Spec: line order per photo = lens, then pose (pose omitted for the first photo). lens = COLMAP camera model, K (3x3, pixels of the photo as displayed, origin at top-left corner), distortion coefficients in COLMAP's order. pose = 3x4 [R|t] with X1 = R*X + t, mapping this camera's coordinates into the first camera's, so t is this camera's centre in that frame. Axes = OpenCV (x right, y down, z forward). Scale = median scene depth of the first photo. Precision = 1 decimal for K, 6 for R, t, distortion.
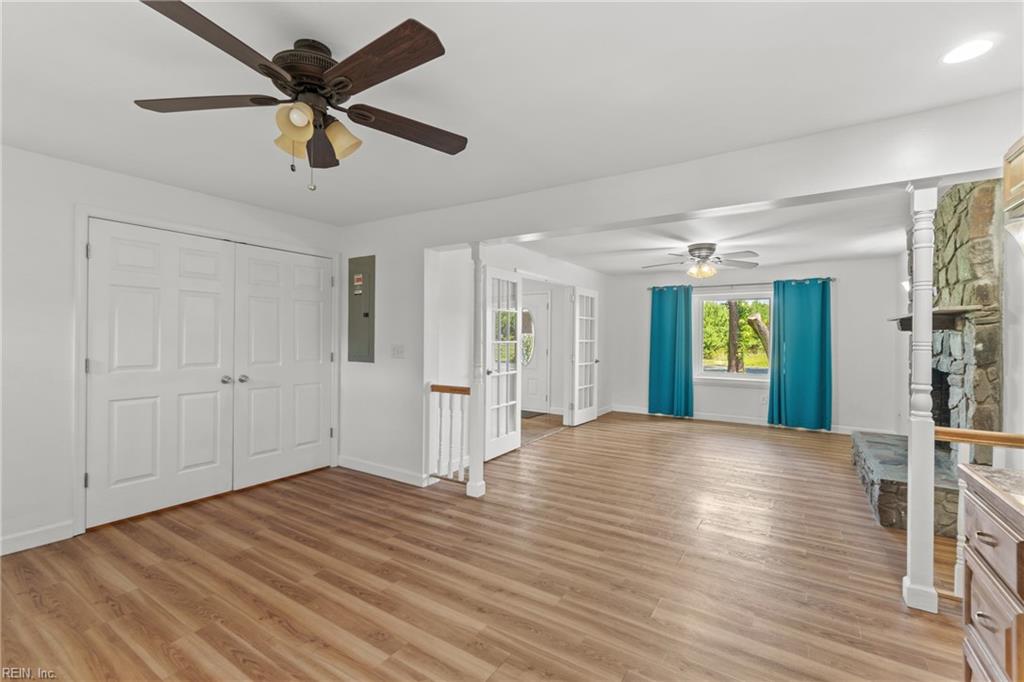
lens RADIAL K [[447.4, 0, 505.7], [0, 447.4, 338.4], [0, 0, 1]] dist [-0.000197, 0.000082]
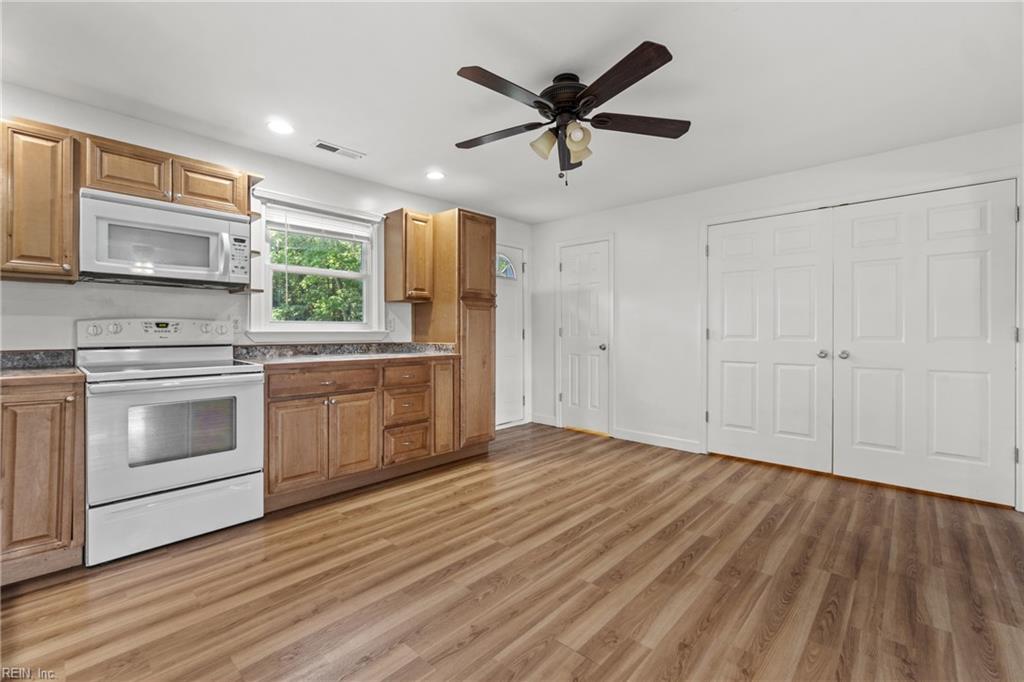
lens RADIAL K [[447.4, 0, 506.6], [0, 447.4, 335.5], [0, 0, 1]] dist [-0.000197, 0.000082]
pose [[-0.156625, -0.002192, -0.987656, 0.530854], [-0.003325, 0.999993, -0.001692, 0.070636], [0.987653, 0.003019, -0.156631, 0.606939]]
